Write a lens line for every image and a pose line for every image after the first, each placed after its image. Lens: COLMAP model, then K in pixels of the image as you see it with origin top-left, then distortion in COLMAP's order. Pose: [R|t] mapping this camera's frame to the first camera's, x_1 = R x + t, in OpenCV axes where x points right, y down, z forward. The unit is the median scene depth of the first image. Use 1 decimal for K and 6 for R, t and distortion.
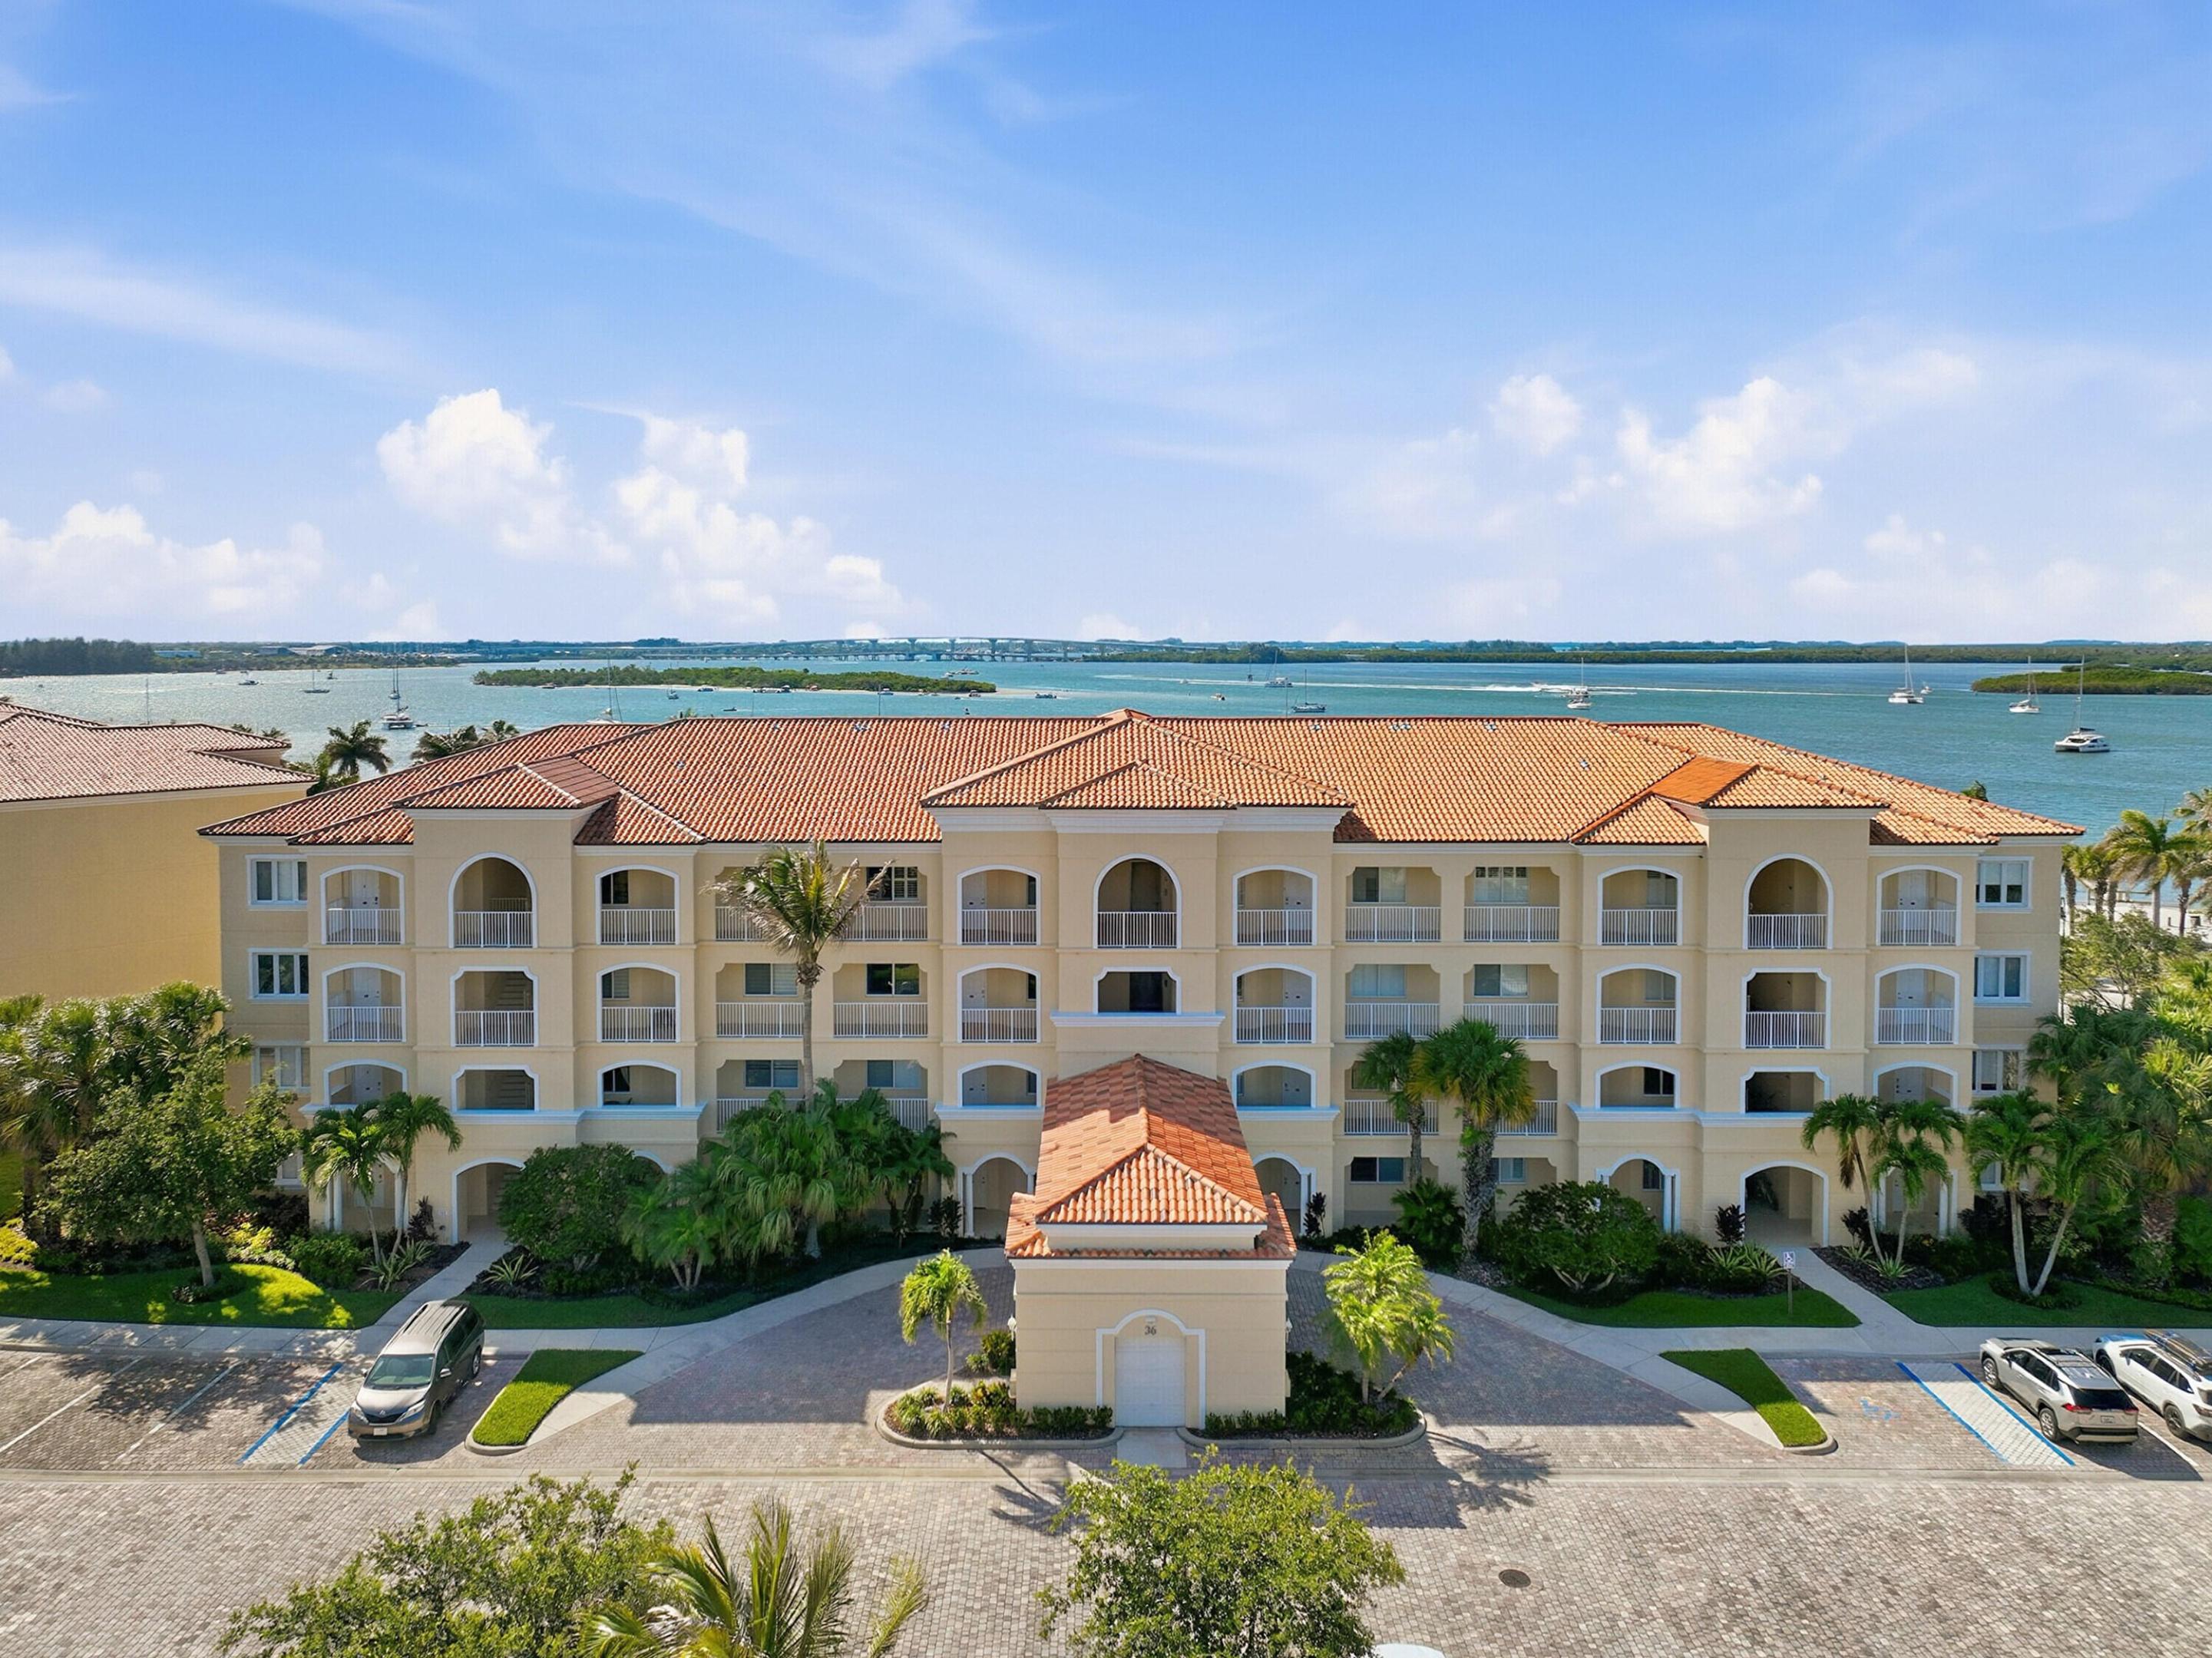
lens RADIAL K [[1670.6, 0, 1079.0], [0, 1670.6, 715.6], [0, 0, 1]] dist [-0.016635, 0.030063]
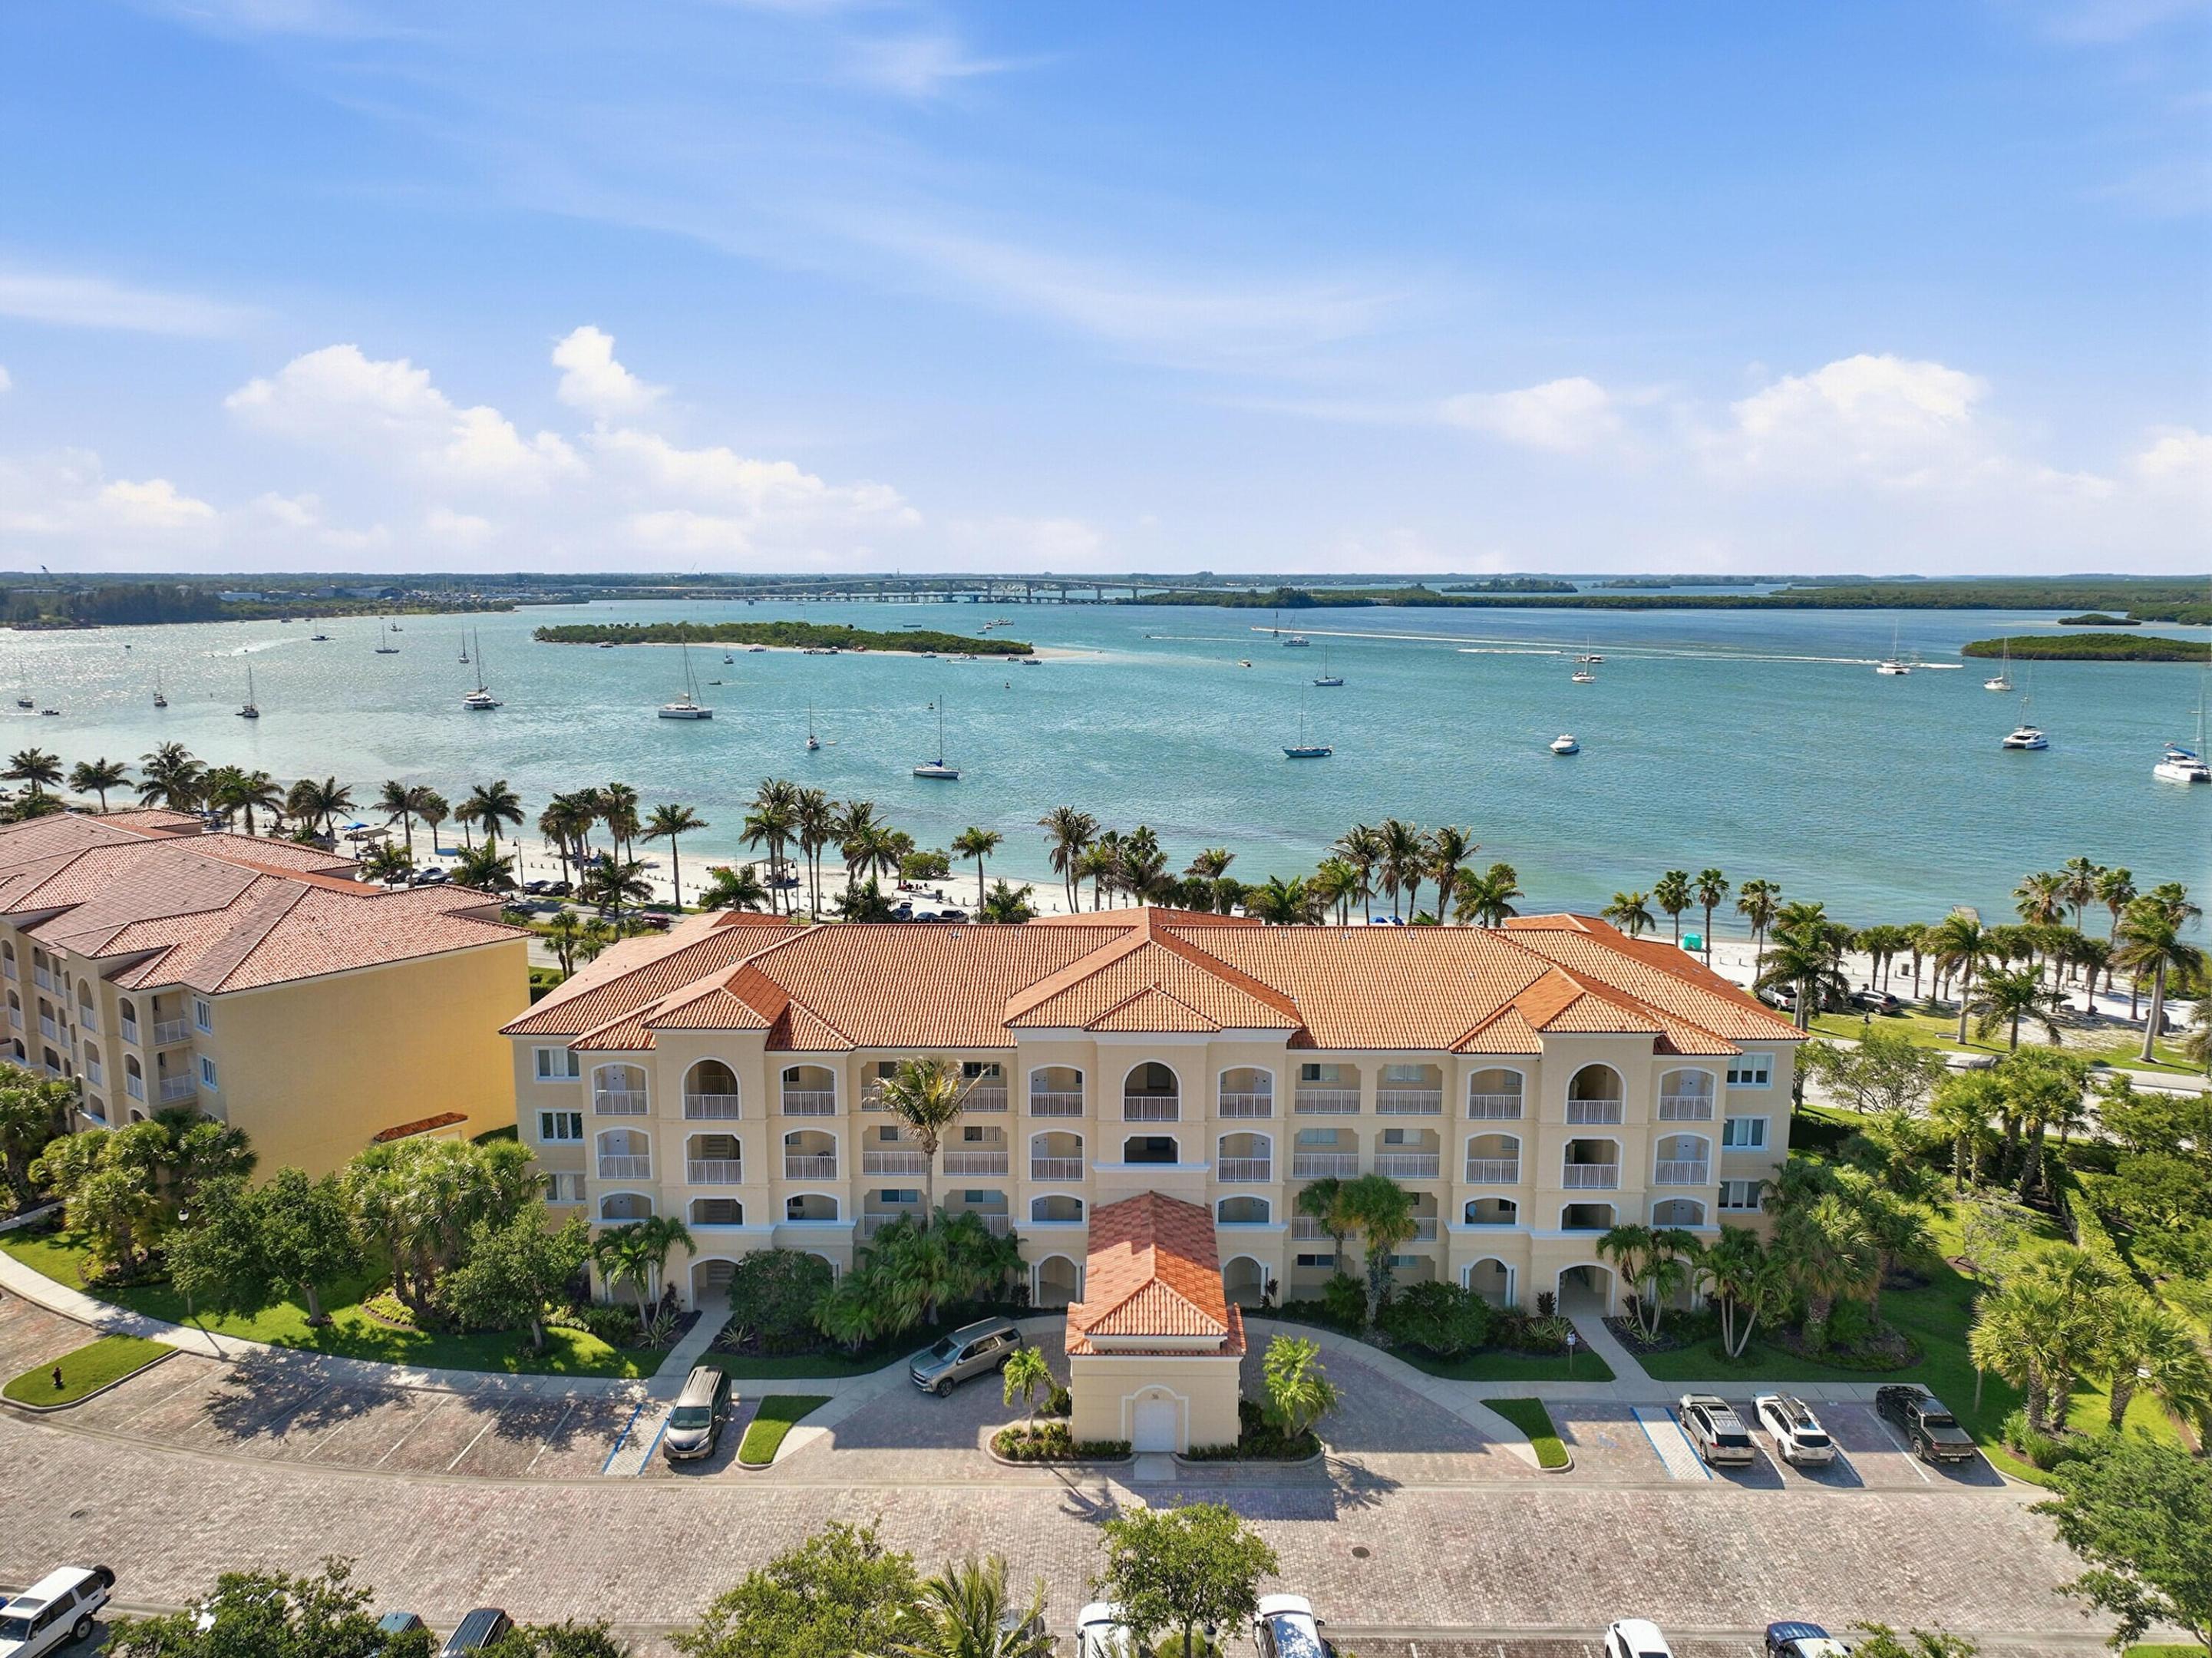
lens RADIAL K [[1670.9, 0, 1106.8], [0, 1670.9, 831.1], [0, 0, 1]] dist [-0.016635, 0.030063]
pose [[0.999994, 0.002272, -0.002678, -0.000804], [-0.001896, 0.991138, 0.132821, -0.323218], [0.002956, -0.132815, 0.991136, -0.440490]]
